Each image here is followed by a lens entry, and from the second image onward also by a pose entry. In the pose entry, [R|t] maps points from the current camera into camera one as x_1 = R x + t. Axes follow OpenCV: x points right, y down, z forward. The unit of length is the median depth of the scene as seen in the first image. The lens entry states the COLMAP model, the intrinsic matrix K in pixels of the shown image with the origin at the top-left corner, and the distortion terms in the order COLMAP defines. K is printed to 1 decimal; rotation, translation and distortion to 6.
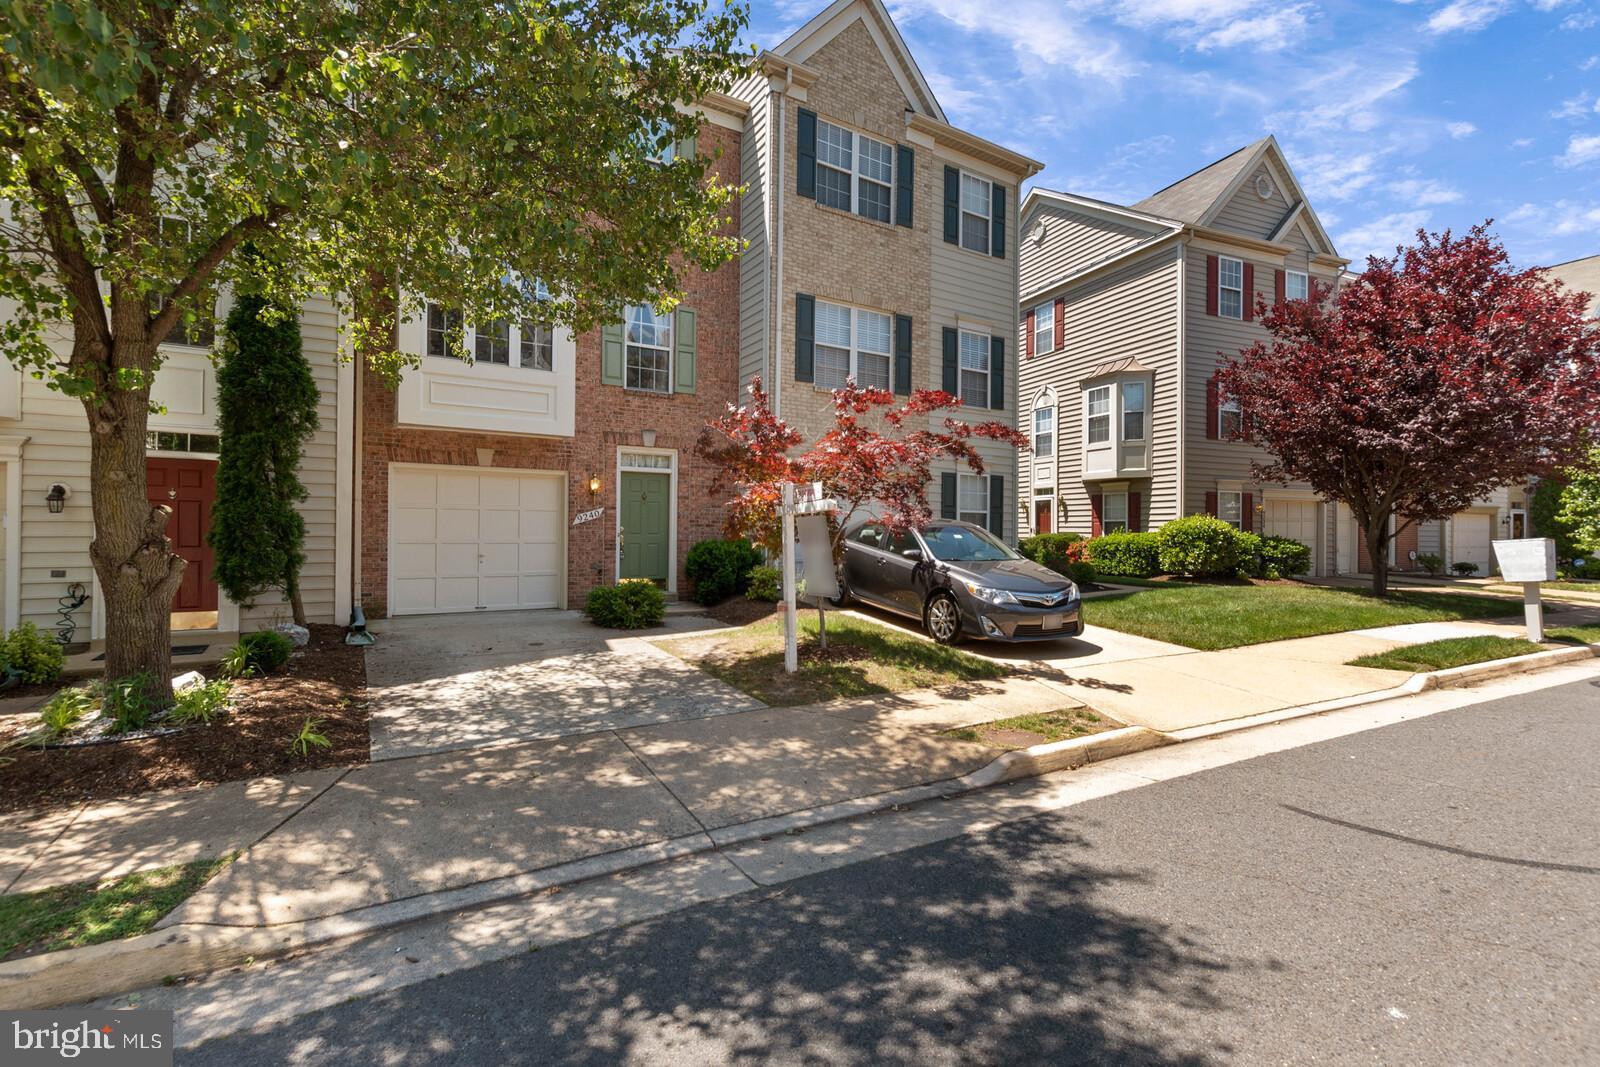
lens RADIAL K [[707.6, 0, 800.0], [0, 707.6, 528.3], [0, 0, 1]] dist [-0.001079, -0.000938]
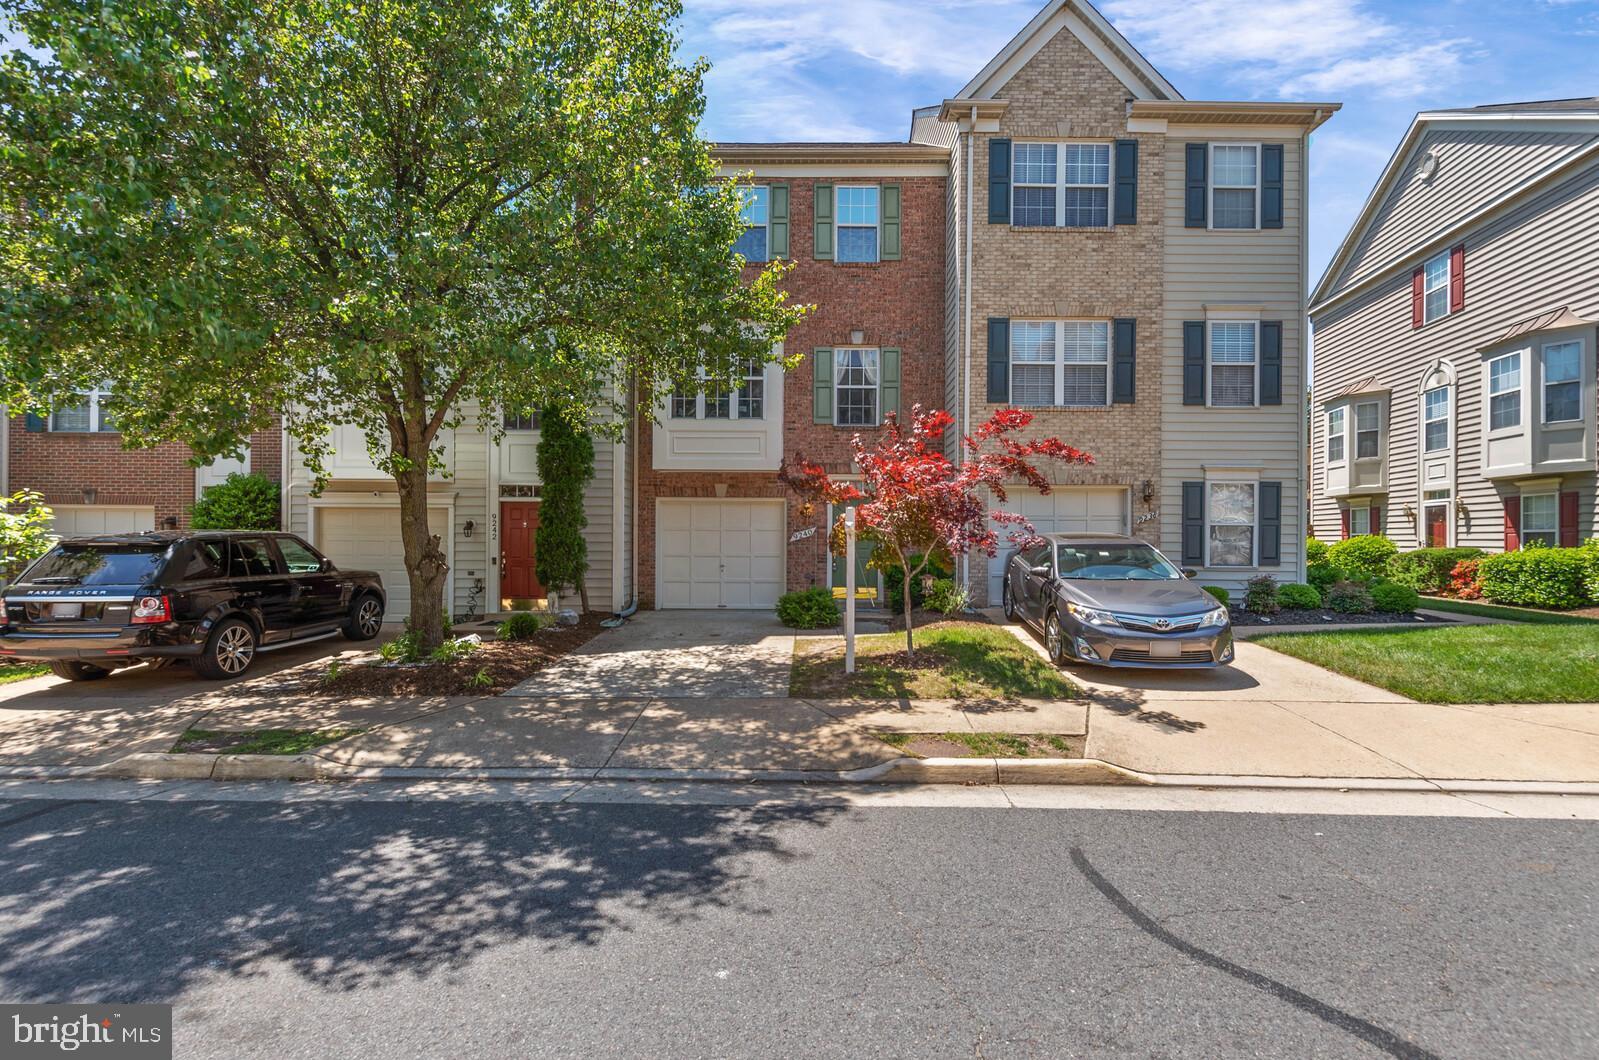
lens RADIAL K [[661.3, 0, 800.7], [0, 661.3, 539.7], [0, 0, 1]] dist [0.002398, -0.001417]
pose [[0.865812, -0.004932, -0.500345, 0.246964], [0.003560, 0.999987, -0.003697, -0.004006], [0.500357, 0.001420, 0.865818, 0.019328]]
